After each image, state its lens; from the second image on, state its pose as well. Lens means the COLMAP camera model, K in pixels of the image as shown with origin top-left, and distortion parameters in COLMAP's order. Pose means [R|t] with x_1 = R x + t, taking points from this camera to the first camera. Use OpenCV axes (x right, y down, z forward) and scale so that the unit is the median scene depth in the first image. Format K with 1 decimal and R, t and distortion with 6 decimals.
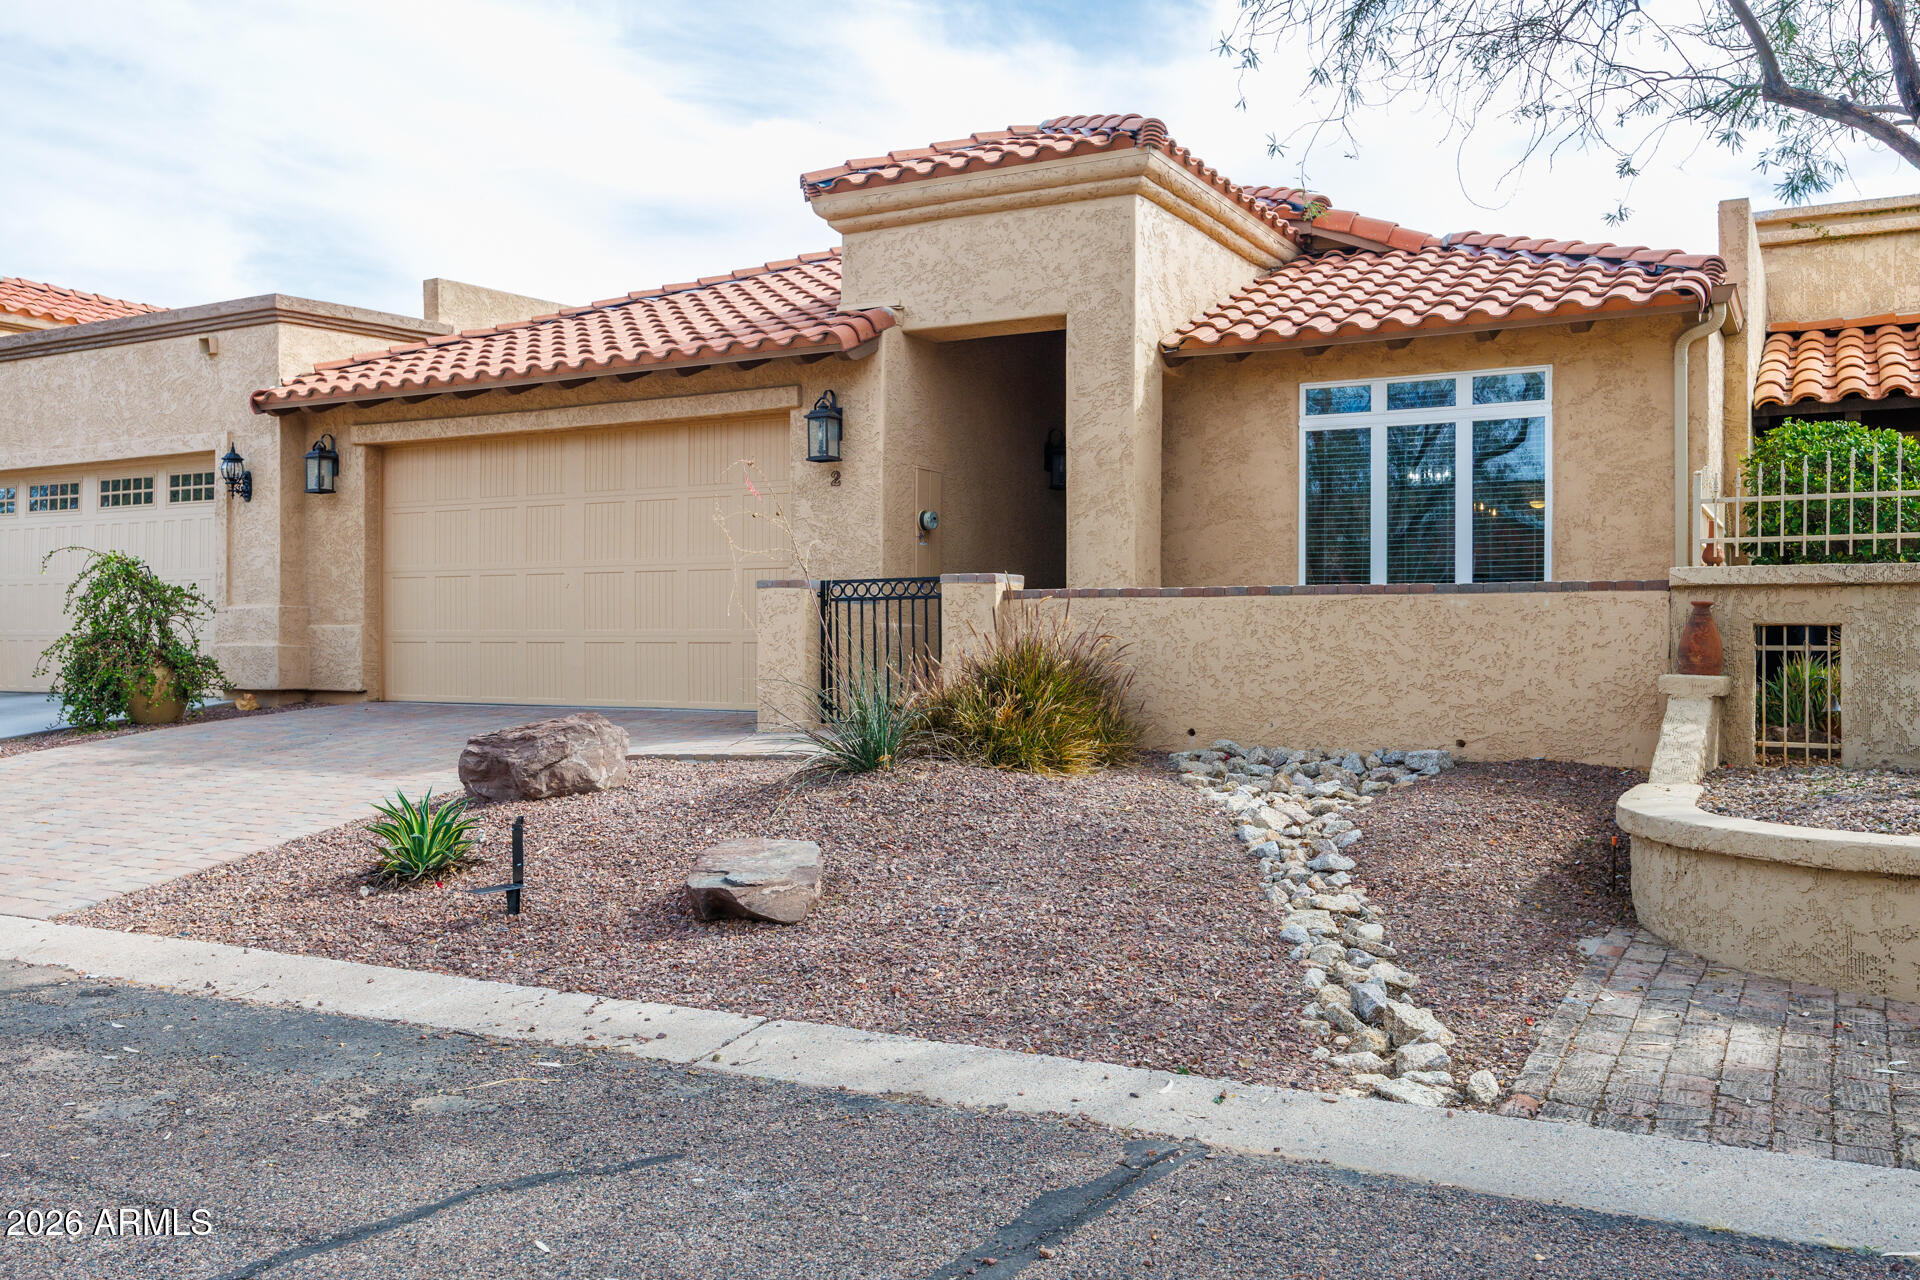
lens RADIAL K [[1611.0, 0, 958.7], [0, 1611.0, 642.9], [0, 0, 1]] dist [0.007921, -0.004824]
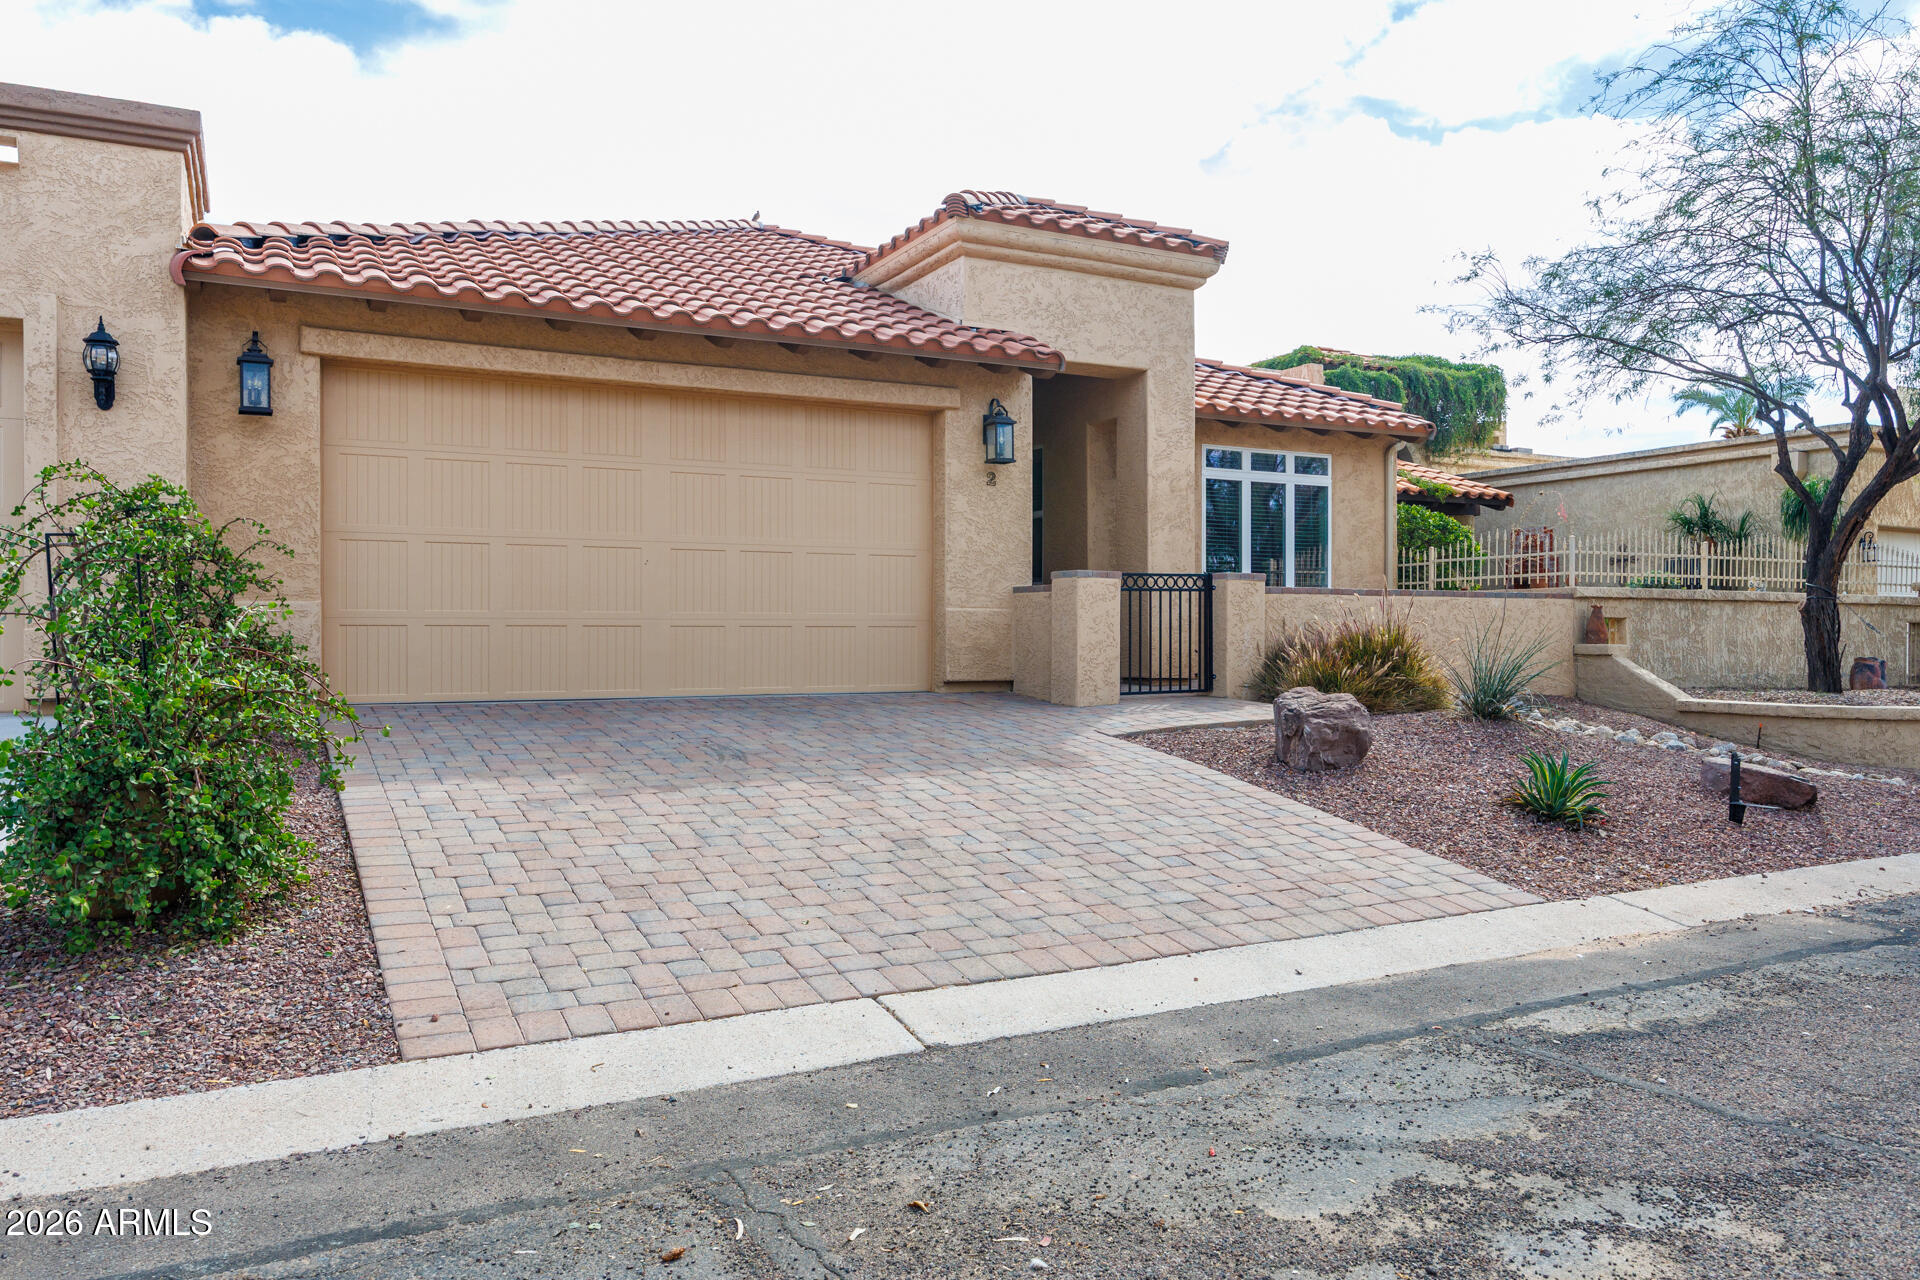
lens RADIAL K [[1379.4, 0, 966.8], [0, 1379.4, 634.8], [0, 0, 1]] dist [0.007459, -0.000264]
pose [[0.550590, -0.002259, 0.834773, -0.932666], [0.000342, 0.999997, 0.002480, 0.003200], [-0.834776, -0.001080, 0.550589, 0.520677]]
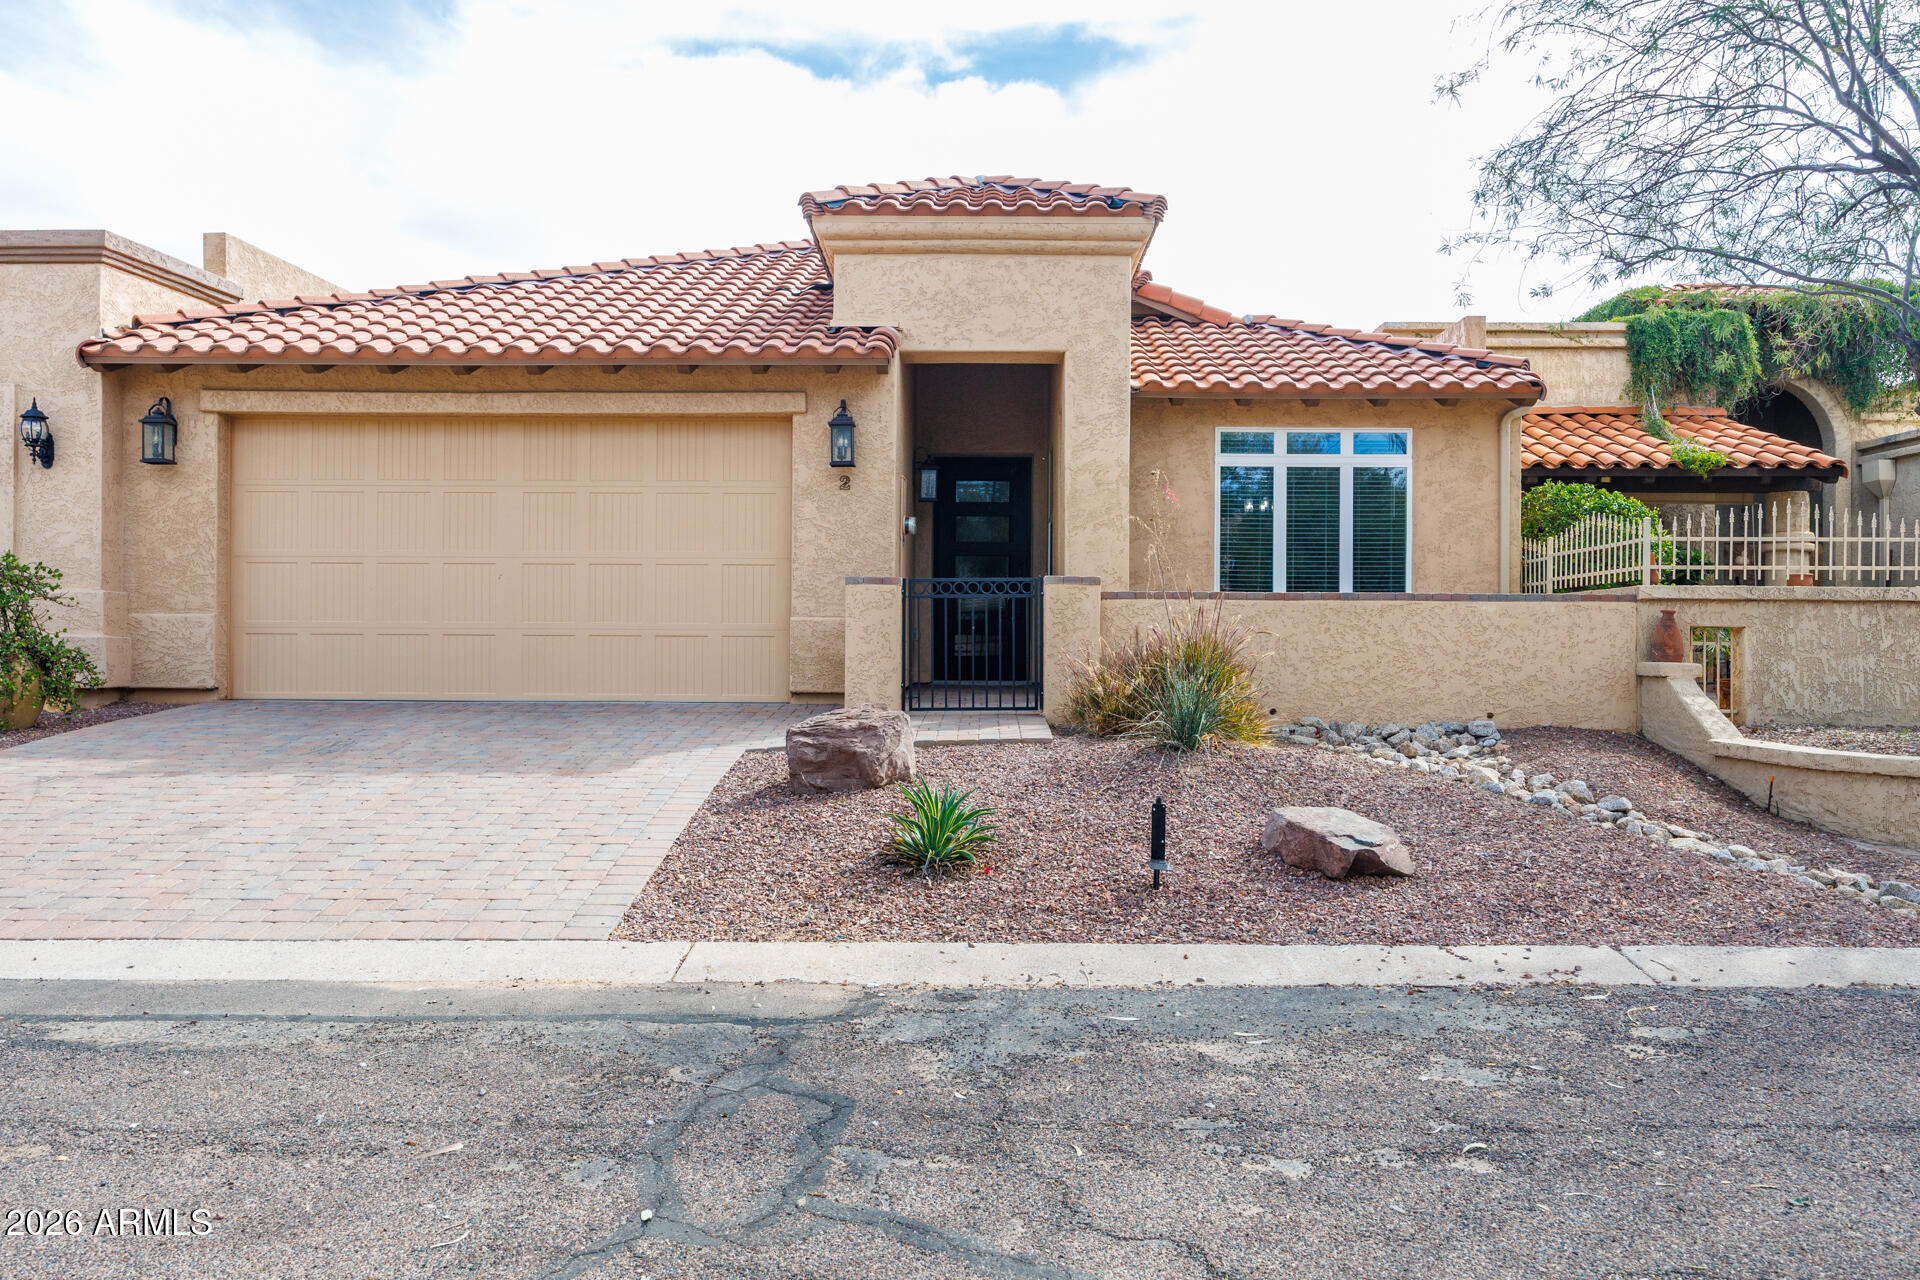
lens RADIAL K [[1440.9, 0, 959.3], [0, 1440.9, 641.3], [0, 0, 1]] dist [0.006513, -0.005899]
pose [[0.883301, 0.004492, 0.468785, -0.484135], [-0.004163, 0.999990, -0.001739, 0.004478], [-0.468788, -0.000416, 0.883310, 0.128862]]
